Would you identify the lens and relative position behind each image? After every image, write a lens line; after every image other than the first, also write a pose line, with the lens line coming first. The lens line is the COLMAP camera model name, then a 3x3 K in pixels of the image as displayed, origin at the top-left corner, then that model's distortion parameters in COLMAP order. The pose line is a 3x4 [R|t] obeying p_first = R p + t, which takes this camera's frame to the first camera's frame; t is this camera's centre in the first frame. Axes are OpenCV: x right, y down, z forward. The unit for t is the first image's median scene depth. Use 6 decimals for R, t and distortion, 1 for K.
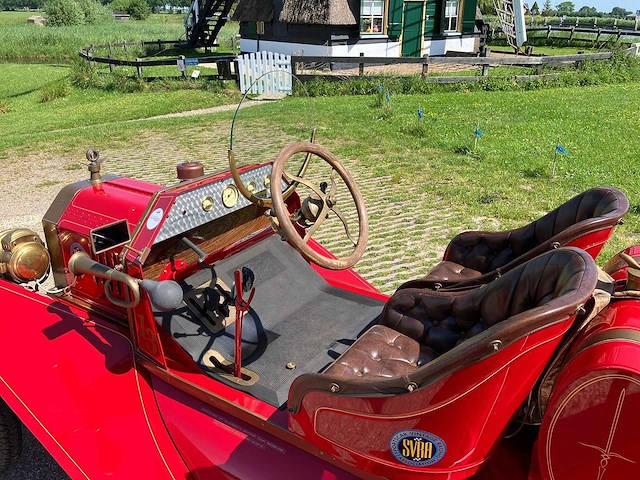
lens RADIAL K [[530.0, 0, 316.6], [0, 530.0, 241.6], [0, 0, 1]] dist [0.003719, -0.000922]
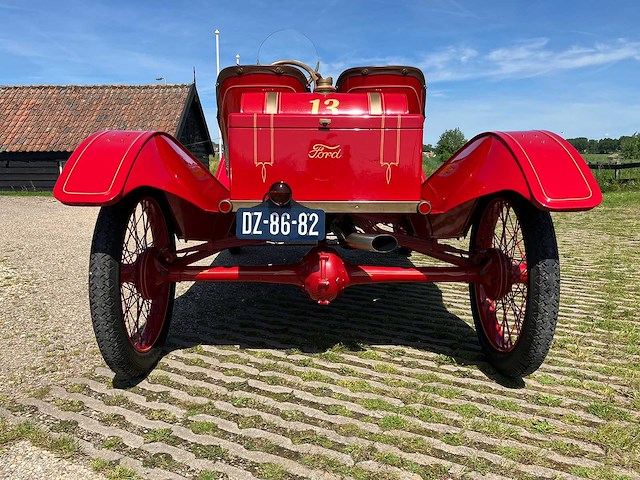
lens RADIAL K [[532.8, 0, 318.0], [0, 532.8, 235.7], [0, 0, 1]] dist [0.009974, 0.000104]
pose [[0.556848, 0.116716, -0.822373, 0.212534], [-0.324078, 0.942138, -0.085728, 0.070568], [0.764783, 0.314251, 0.562453, 0.008098]]
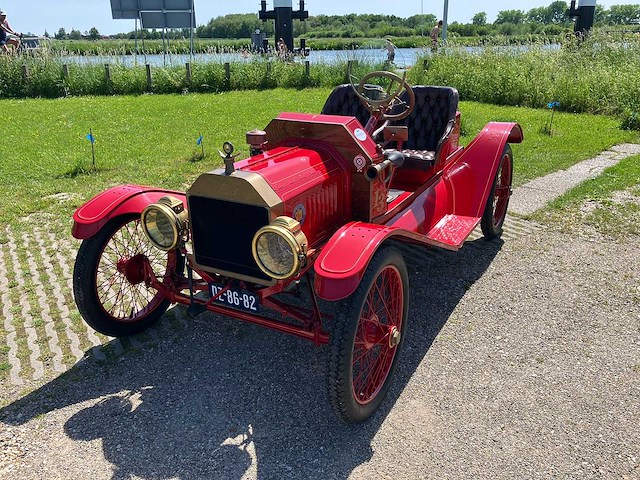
lens RADIAL K [[525.2, 0, 319.9], [0, 525.2, 237.8], [0, 0, 1]] dist [0.006724, 0.006505]
pose [[-0.069132, -0.367607, 0.927408, -0.258610], [0.405563, 0.838988, 0.362791, -0.056135], [-0.911449, 0.401203, 0.091086, 0.144141]]
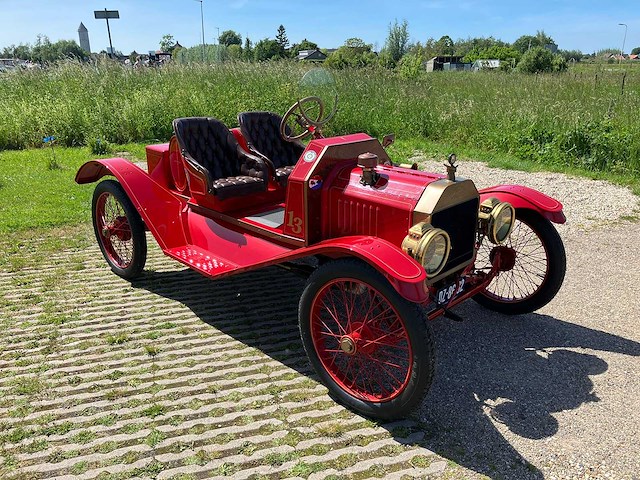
lens RADIAL K [[525.2, 0, 319.9], [0, 525.2, 237.8], [0, 0, 1]] dist [0.006724, 0.006505]
pose [[-0.983296, -0.059247, 0.172100, -0.062033], [0.070491, 0.747788, 0.660185, -0.148900], [-0.167808, 0.661289, -0.731120, 0.361273]]
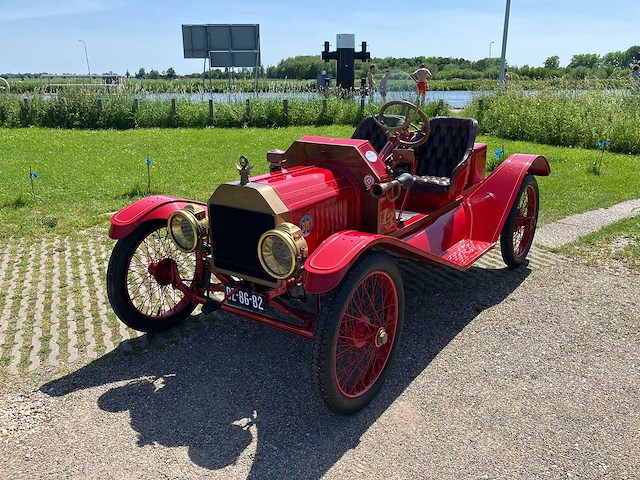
lens RADIAL K [[528.1, 0, 328.1], [0, 528.1, 251.7], [0, 0, 1]] dist [0.006228, 0.004025]
pose [[0.037432, -0.322974, 0.945667, -0.280737], [0.396939, 0.873276, 0.282539, -0.043407], [-0.917081, 0.364797, 0.160889, 0.126691]]
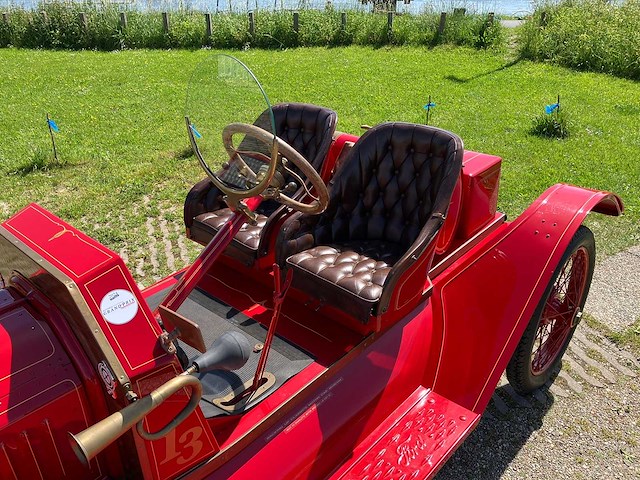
lens RADIAL K [[527.4, 0, 320.0], [0, 527.4, 240.0], [0, 0, 1]] dist [0.004835, 0.010223]
pose [[0.152865, -0.457822, 0.875803, -0.108361], [0.404351, 0.837617, 0.367284, -0.034473], [-0.901738, 0.297987, 0.313164, 0.068822]]
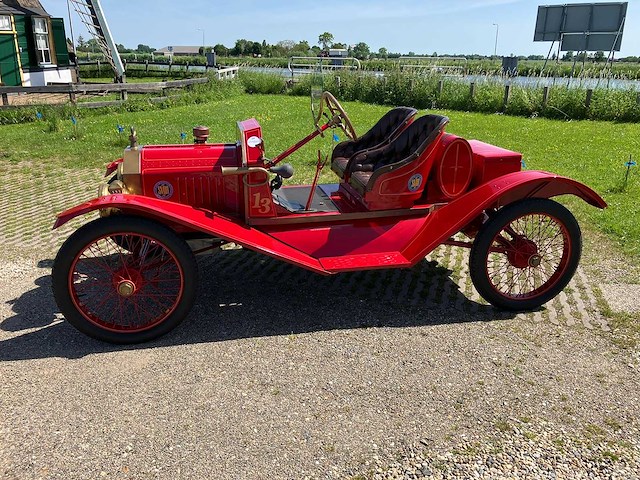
lens RADIAL K [[525.2, 0, 319.9], [0, 525.2, 237.8], [0, 0, 1]] dist [0.006724, 0.006505]
pose [[0.706315, -0.229672, 0.669604, -0.196654], [0.270908, 0.961596, 0.044064, 0.036118], [-0.654009, 0.150278, 0.741410, -0.069303]]
